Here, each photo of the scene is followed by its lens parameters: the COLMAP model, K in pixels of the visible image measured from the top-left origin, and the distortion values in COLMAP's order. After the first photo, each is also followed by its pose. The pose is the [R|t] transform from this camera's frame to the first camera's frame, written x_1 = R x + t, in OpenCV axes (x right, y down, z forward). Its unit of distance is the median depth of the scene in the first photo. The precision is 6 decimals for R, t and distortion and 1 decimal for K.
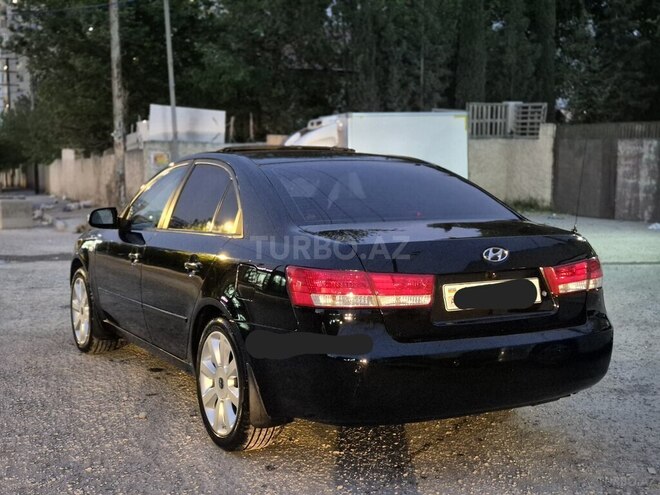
lens RADIAL K [[968.6, 0, 314.9], [0, 968.6, 248.4], [0, 0, 1]] dist [0.093986, -0.092294]
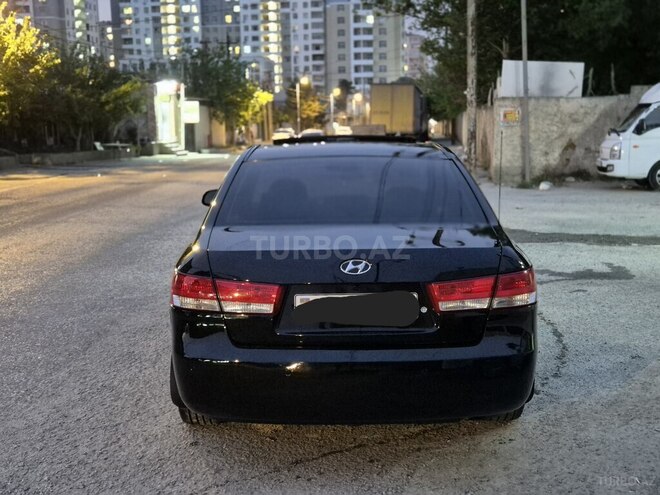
lens RADIAL K [[968.6, 0, 314.9], [0, 968.6, 248.4], [0, 0, 1]] dist [0.093986, -0.092294]
pose [[0.864200, 0.054160, -0.500225, 0.171590], [-0.022632, 0.997368, 0.068886, -0.021113], [0.502639, -0.048210, 0.863151, 0.038821]]
